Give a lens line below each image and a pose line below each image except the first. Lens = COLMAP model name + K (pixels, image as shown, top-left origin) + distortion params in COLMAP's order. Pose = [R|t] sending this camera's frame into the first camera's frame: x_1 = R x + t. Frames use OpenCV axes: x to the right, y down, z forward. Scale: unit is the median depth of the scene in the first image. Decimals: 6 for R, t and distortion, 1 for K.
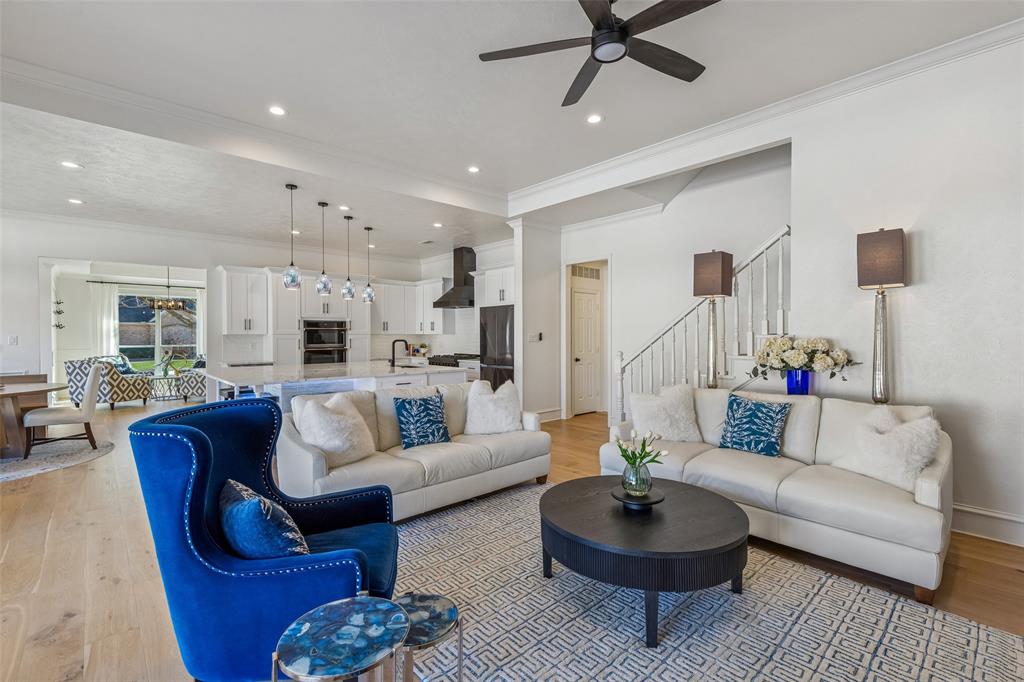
lens RADIAL K [[457.0, 0, 512.0], [0, 457.0, 336.8], [0, 0, 1]] dist [0.003575, 0.000269]
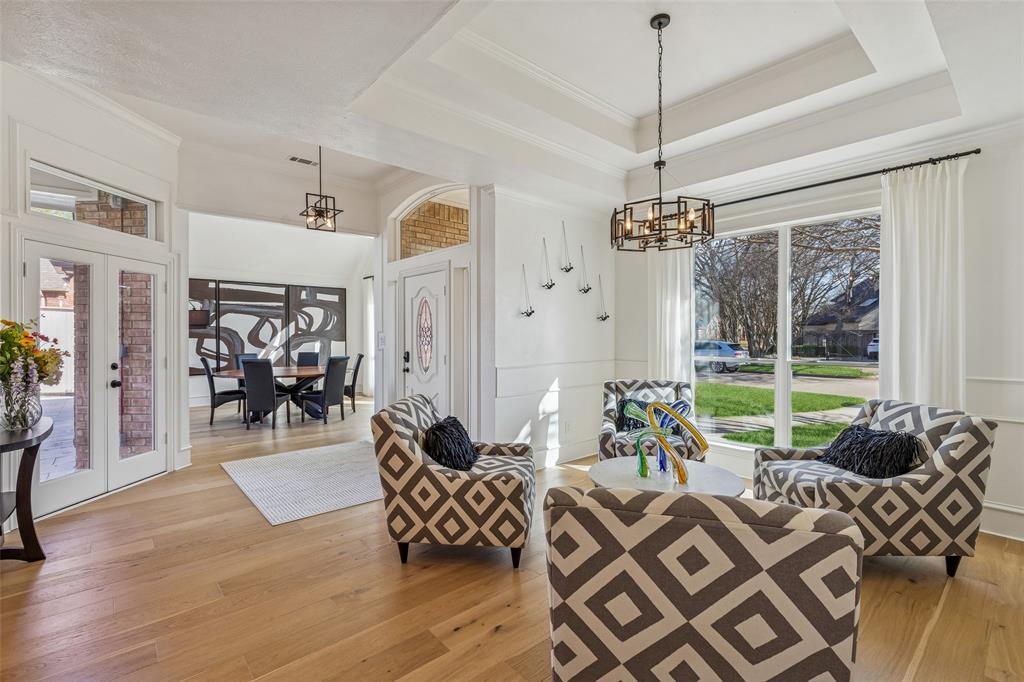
lens RADIAL K [[457.0, 0, 512.0], [0, 457.0, 336.8], [0, 0, 1]] dist [0.003575, 0.000269]
pose [[-0.019715, 0.001215, -0.999805, -0.532351], [-0.001892, 0.999997, 0.001252, -0.001227], [0.999804, 0.001917, -0.019712, 1.052937]]
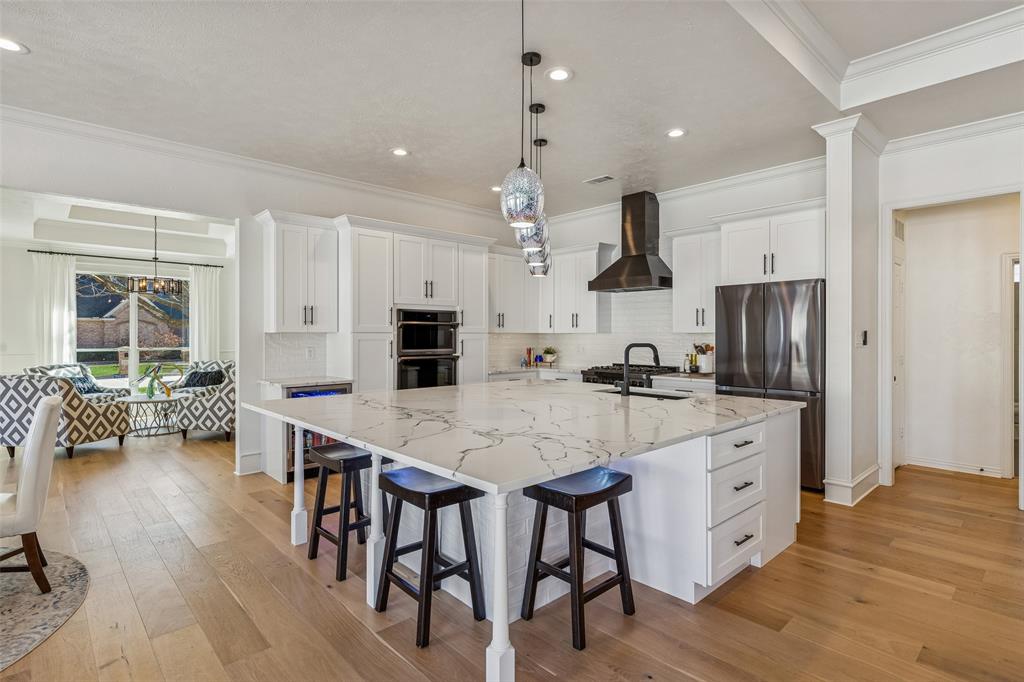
lens RADIAL K [[511.2, 0, 512.4], [0, 511.2, 334.5], [0, 0, 1]] dist [0.000428, 0.000190]
pose [[0.999928, 0.002658, 0.011698, -0.295784], [-0.002617, 0.999990, -0.003554, -0.000926], [-0.011707, 0.003524, 0.999925, 0.317713]]
